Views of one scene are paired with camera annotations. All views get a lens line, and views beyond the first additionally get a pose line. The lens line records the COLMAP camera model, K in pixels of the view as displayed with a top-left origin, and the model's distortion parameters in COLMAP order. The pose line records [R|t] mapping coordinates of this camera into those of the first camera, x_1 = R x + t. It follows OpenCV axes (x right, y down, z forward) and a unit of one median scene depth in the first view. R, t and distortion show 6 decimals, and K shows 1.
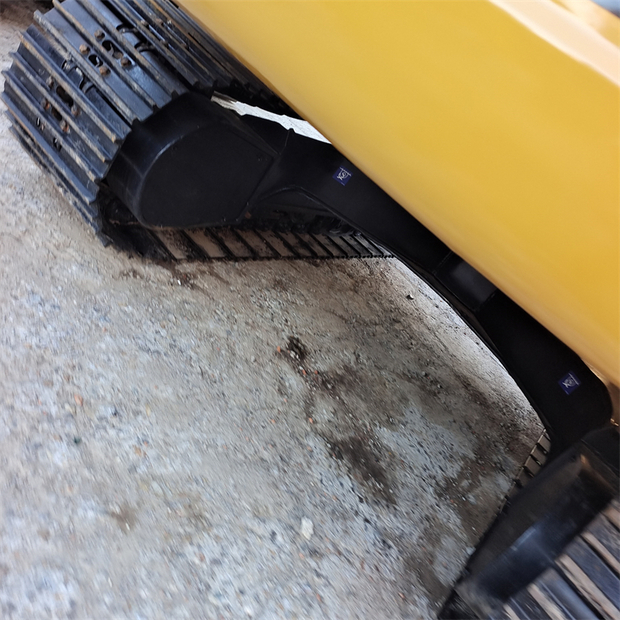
lens RADIAL K [[559.5, 0, 324.2], [0, 559.5, 311.3], [0, 0, 1]] dist [0.034861, -0.006829]
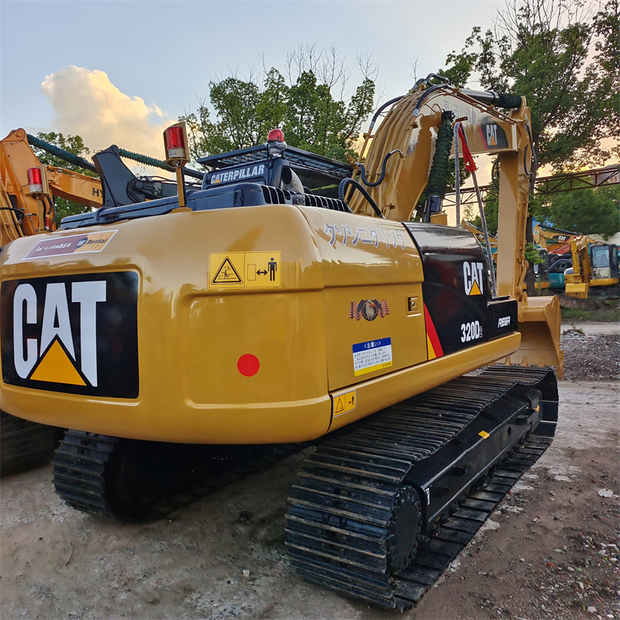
lens RADIAL K [[560.9, 0, 313.9], [0, 560.9, 312.0], [0, 0, 1]] dist [0.031623, 0.020215]
pose [[0.793155, -0.608739, 0.018506, 0.653374], [0.556160, 0.711595, -0.429323, 0.669634], [0.248177, 0.350812, 0.902961, -1.063526]]
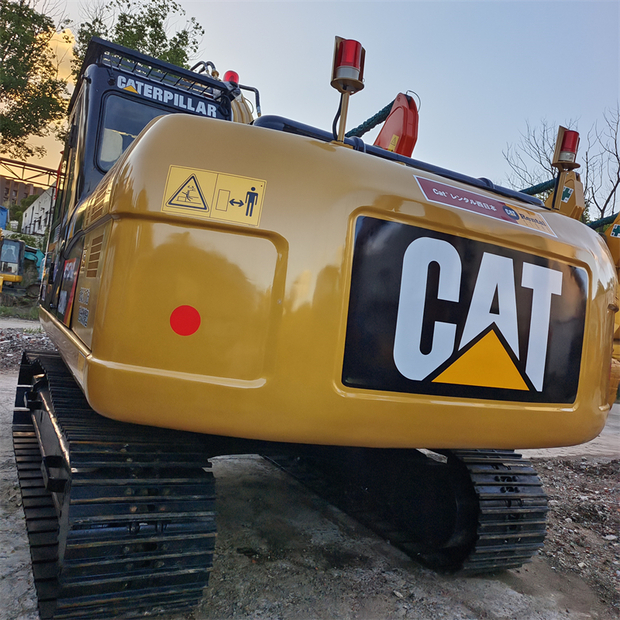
lens RADIAL K [[584.2, 0, 283.7], [0, 584.2, 310.5], [0, 0, 1]] dist [0.031931, 0.005022]
pose [[0.399117, -0.519597, 0.755463, -1.084680], [0.545865, 0.796660, 0.259547, -1.005964], [-0.736707, 0.308792, 0.601590, -0.189498]]
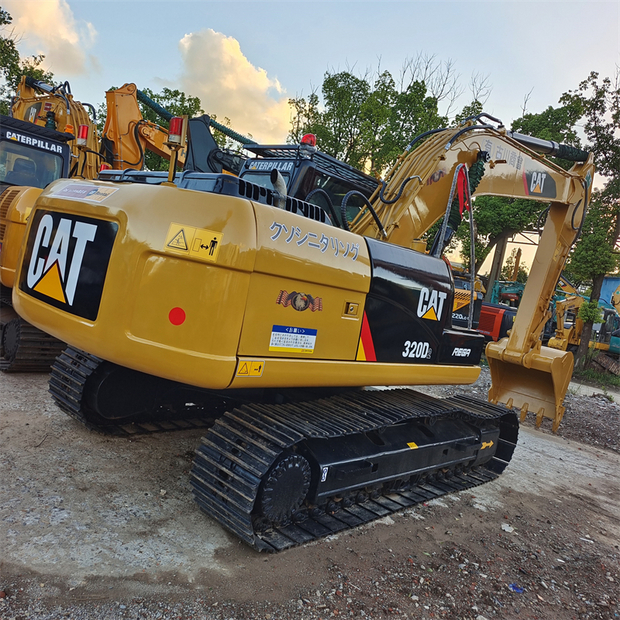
lens RADIAL K [[561.2, 0, 312.1], [0, 561.2, 310.6], [0, 0, 1]] dist [0.031561, 0.012639]
pose [[0.916096, -0.389818, -0.093861, 1.023104], [0.301068, 0.823362, -0.481075, 1.024843], [0.264814, 0.412452, 0.871640, -1.218374]]
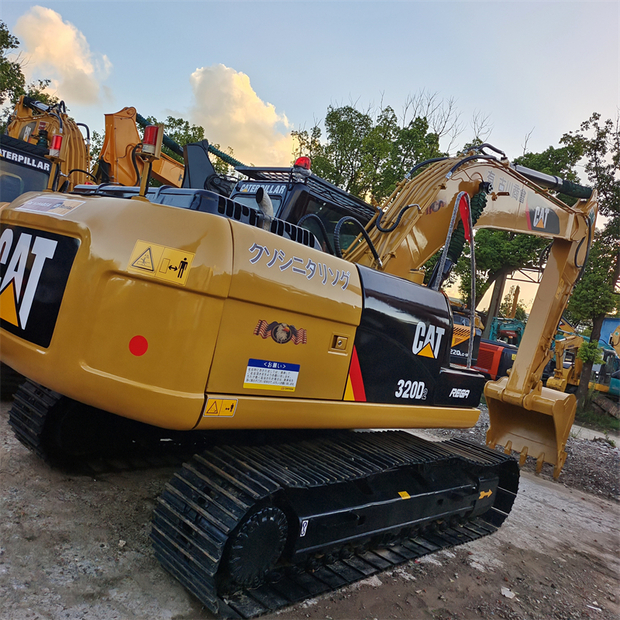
lens RADIAL K [[560.9, 0, 313.9], [0, 560.9, 312.0], [0, 0, 1]] dist [0.031623, 0.020215]
pose [[0.928699, -0.364568, -0.067887, 1.049866], [0.278372, 0.806306, -0.521900, 0.934064], [0.245005, 0.465790, 0.850301, -1.031925]]
